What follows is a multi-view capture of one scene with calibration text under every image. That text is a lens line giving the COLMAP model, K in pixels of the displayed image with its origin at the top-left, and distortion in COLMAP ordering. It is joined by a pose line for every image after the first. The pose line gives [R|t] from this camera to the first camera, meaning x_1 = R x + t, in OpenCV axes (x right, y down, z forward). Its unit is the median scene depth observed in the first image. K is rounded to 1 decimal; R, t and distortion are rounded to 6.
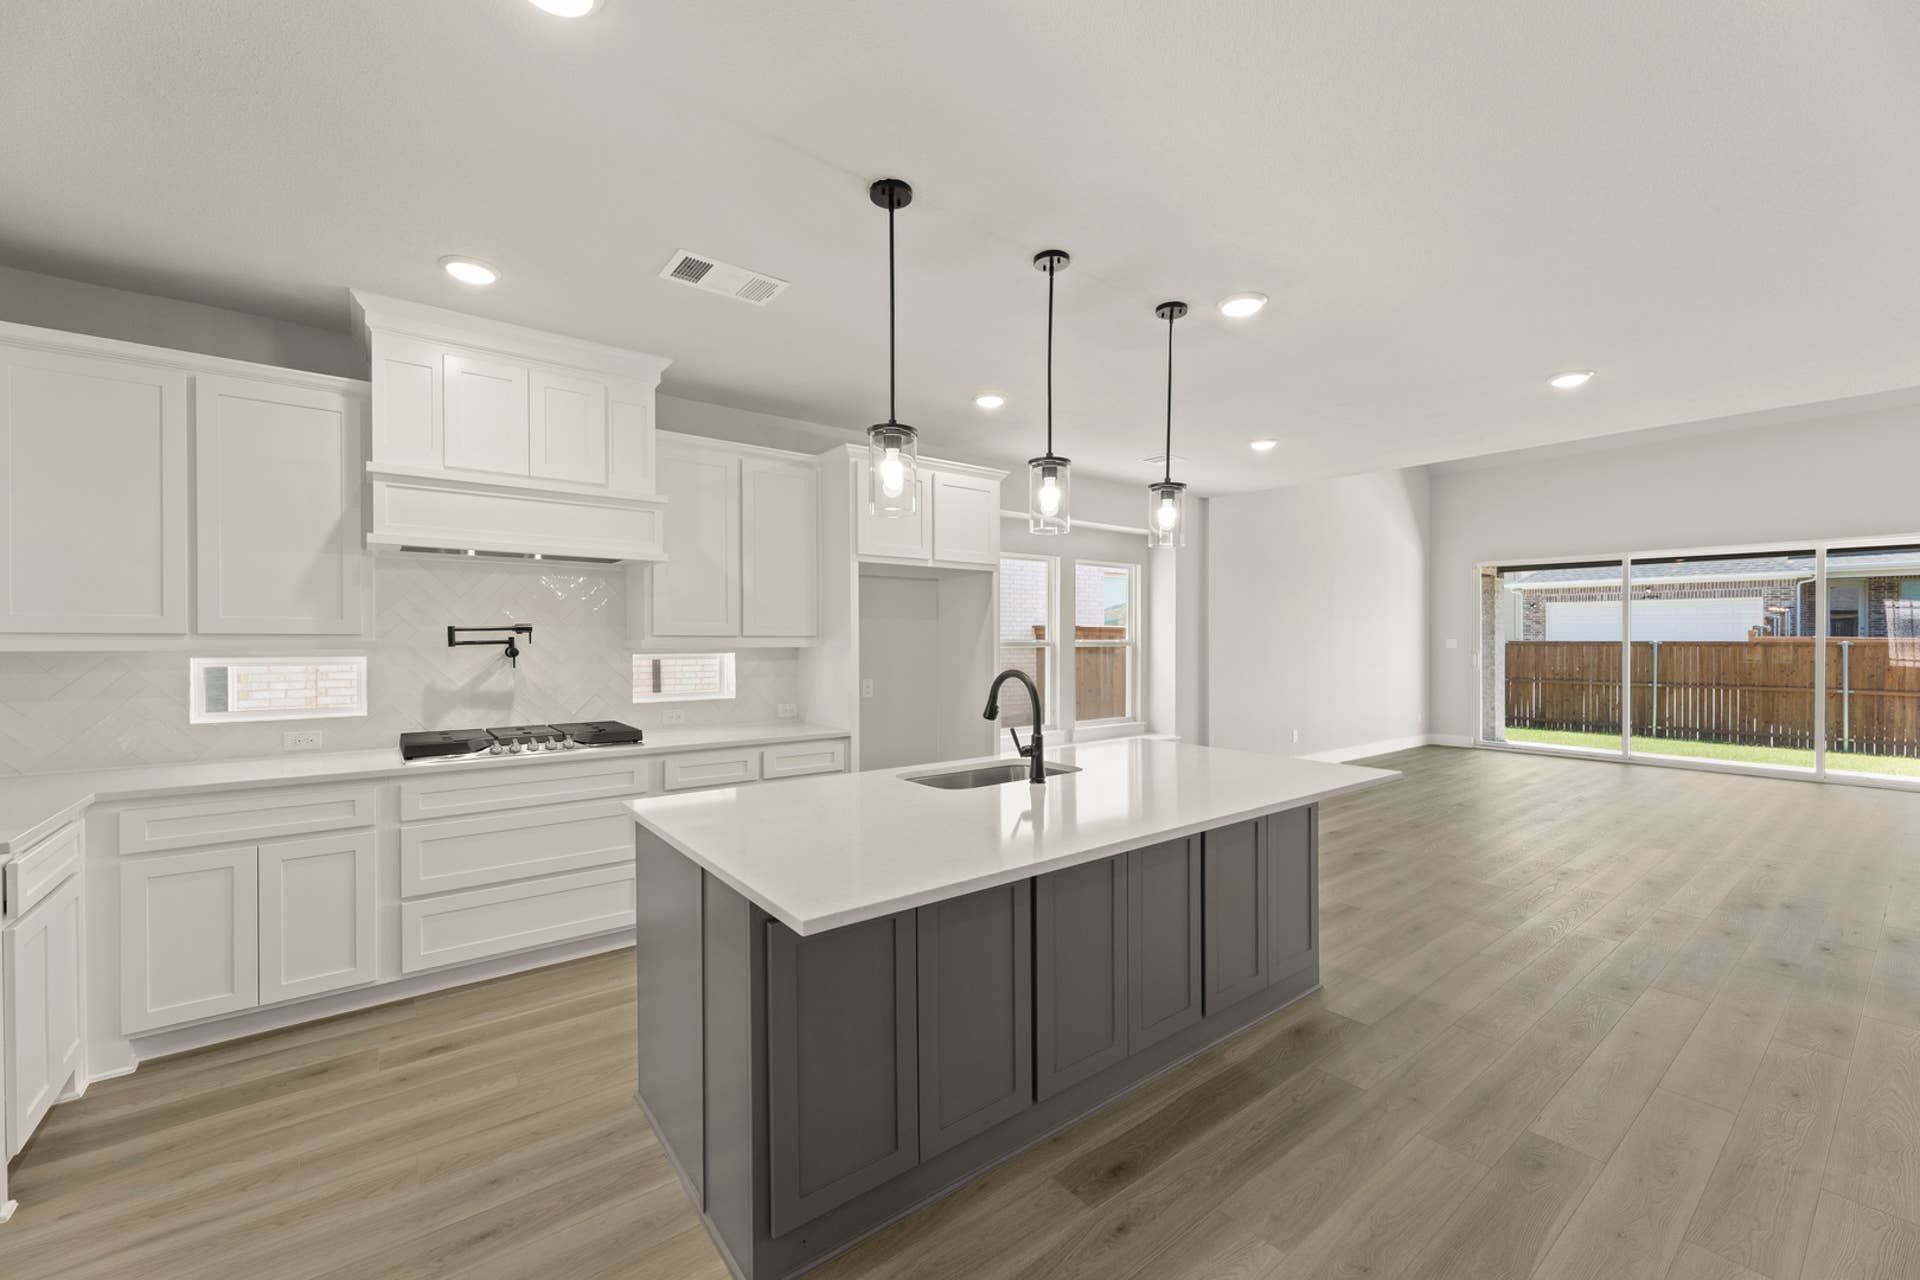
lens RADIAL K [[768.8, 0, 956.1], [0, 768.8, 633.9], [0, 0, 1]] dist [0.000130, 0.000316]
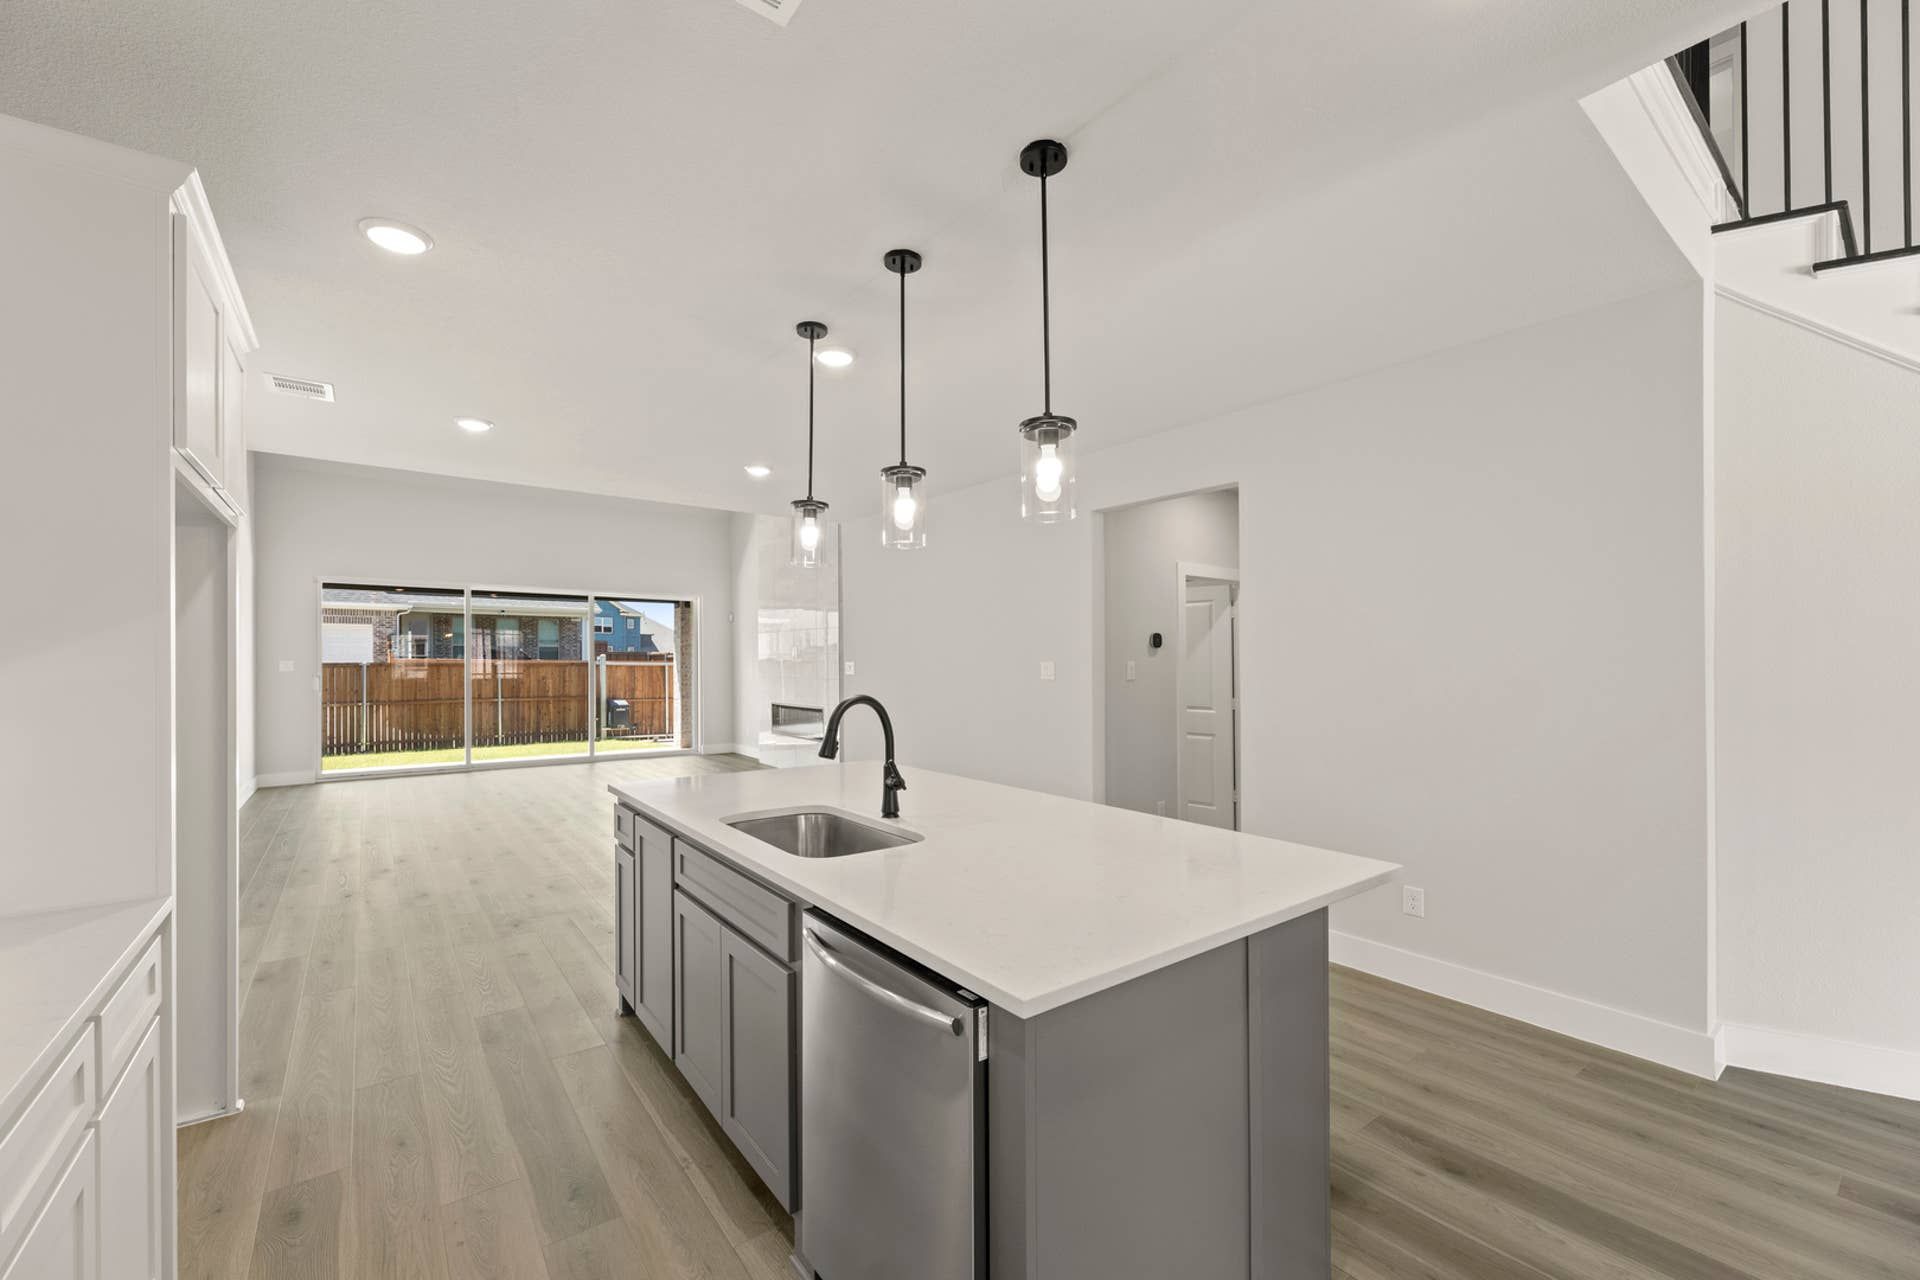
lens RADIAL K [[768.8, 0, 958.7], [0, 768.8, 647.0], [0, 0, 1]] dist [0.000130, 0.000316]
pose [[0.003298, 0.015728, 0.999871, -0.186371], [-0.003928, 0.999869, -0.015715, 0.001173], [-0.999987, -0.003876, 0.003359, 0.212561]]
